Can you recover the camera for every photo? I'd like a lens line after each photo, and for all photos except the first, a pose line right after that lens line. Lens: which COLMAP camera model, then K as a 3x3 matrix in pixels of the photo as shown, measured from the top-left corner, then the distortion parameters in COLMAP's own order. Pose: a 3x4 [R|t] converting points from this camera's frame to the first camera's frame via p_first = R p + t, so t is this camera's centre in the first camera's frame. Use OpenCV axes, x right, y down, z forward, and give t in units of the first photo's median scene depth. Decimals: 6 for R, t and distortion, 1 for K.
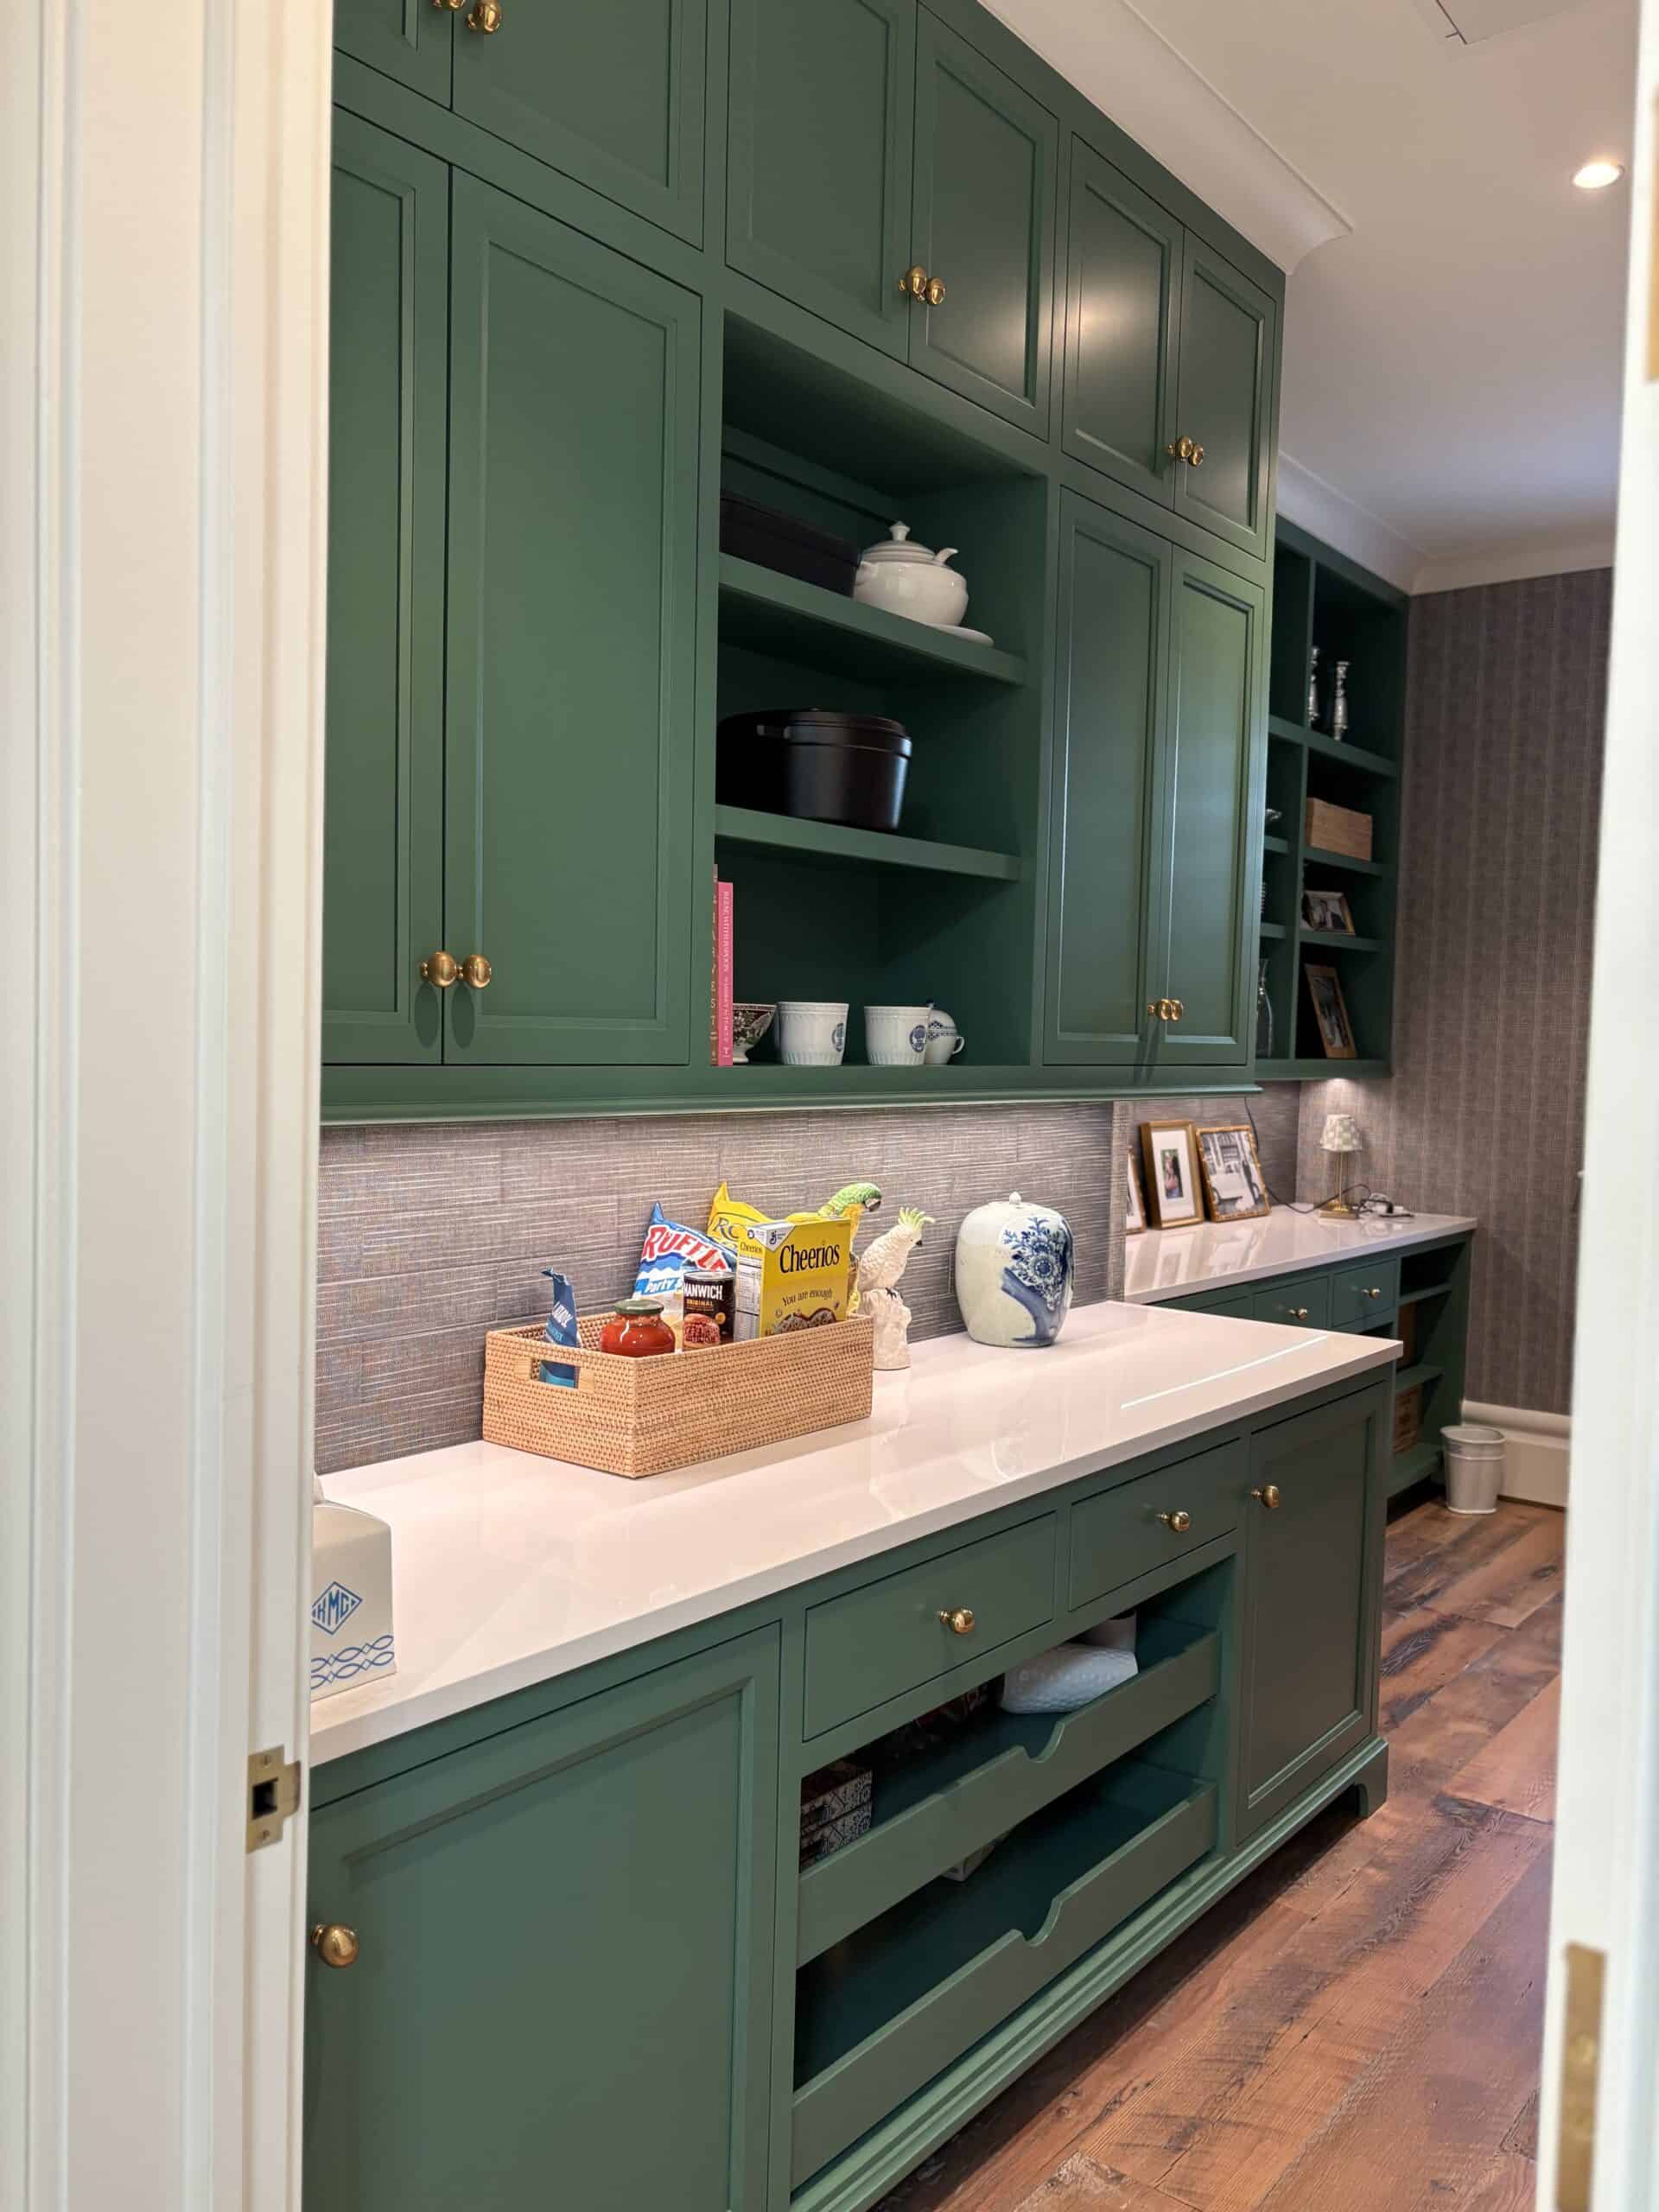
lens RADIAL K [[1673.8, 0, 845.5], [0, 1673.8, 1115.3], [0, 0, 1]] dist [0.050832, -0.052892]
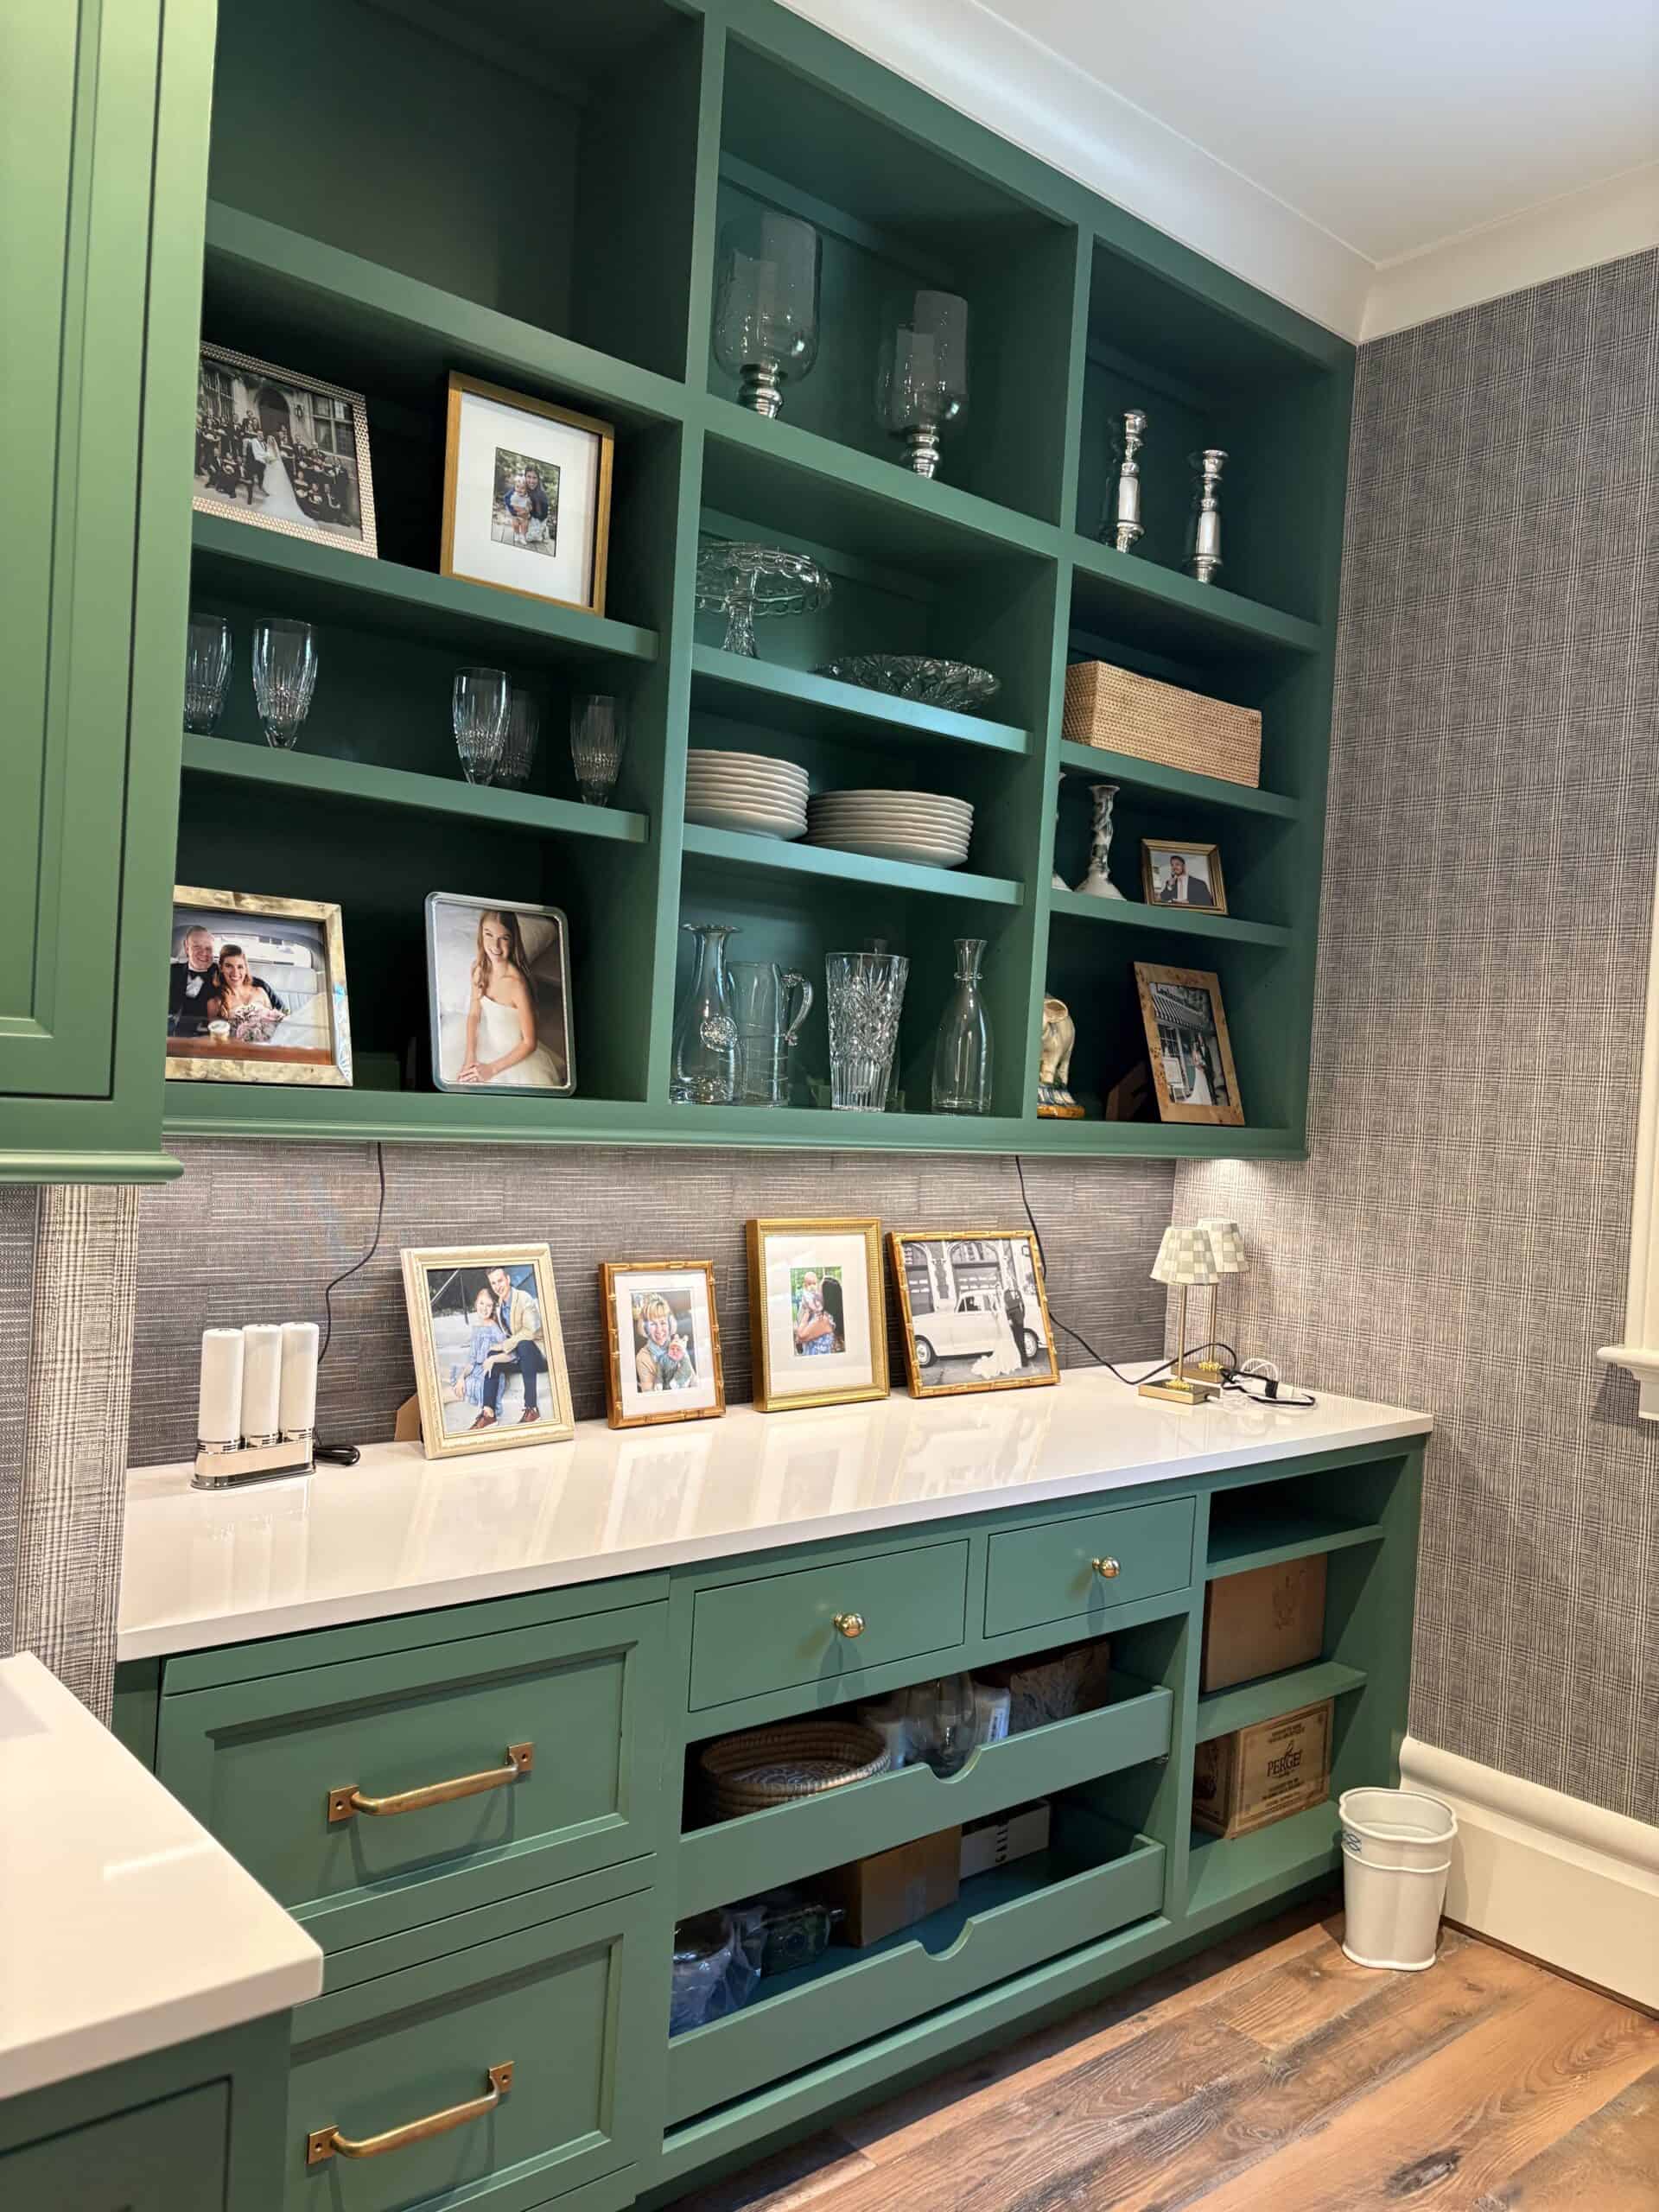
lens RADIAL K [[1673.8, 0, 814.8], [0, 1673.8, 1108.0], [0, 0, 1]] dist [0.050832, -0.052892]
pose [[0.979267, 0.033825, -0.199728, 0.283673], [-0.041759, 0.998492, -0.035644, -0.012965], [0.198221, 0.043245, 0.979203, 0.404337]]
